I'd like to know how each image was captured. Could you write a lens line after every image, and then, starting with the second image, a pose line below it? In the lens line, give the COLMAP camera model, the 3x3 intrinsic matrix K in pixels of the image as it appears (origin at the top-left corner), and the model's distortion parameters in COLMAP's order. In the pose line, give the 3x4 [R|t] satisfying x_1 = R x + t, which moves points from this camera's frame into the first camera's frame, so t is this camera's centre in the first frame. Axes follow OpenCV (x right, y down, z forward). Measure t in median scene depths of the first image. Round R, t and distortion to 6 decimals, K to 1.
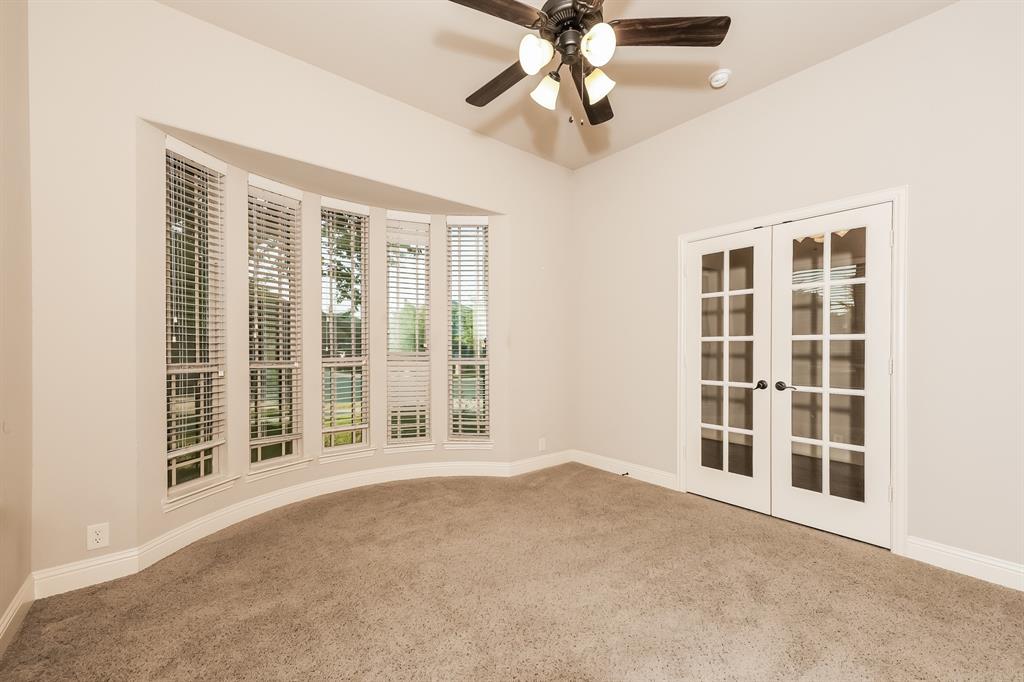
lens RADIAL K [[411.2, 0, 502.8], [0, 411.2, 349.2], [0, 0, 1]] dist [0.011261, 0.000016]
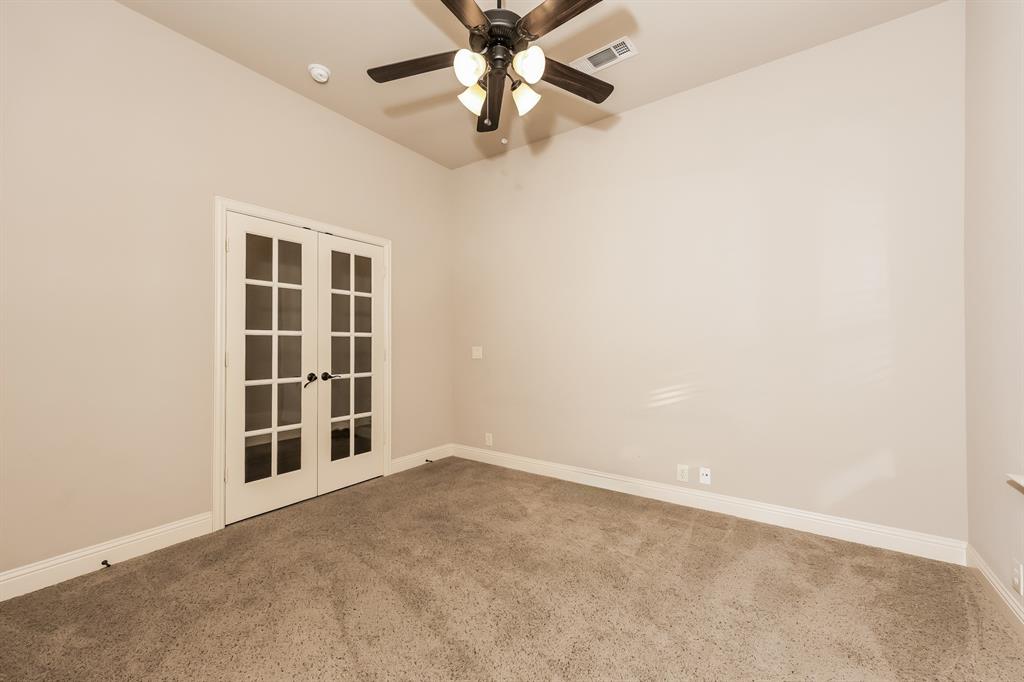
lens RADIAL K [[417.4, 0, 517.1], [0, 417.4, 339.3], [0, 0, 1]] dist [0.013847, 0.000012]
pose [[-0.290389, 0.004523, 0.956898, -0.547010], [0.000956, 0.999990, -0.004437, -0.006509], [-0.956908, -0.000374, -0.290390, 0.786752]]
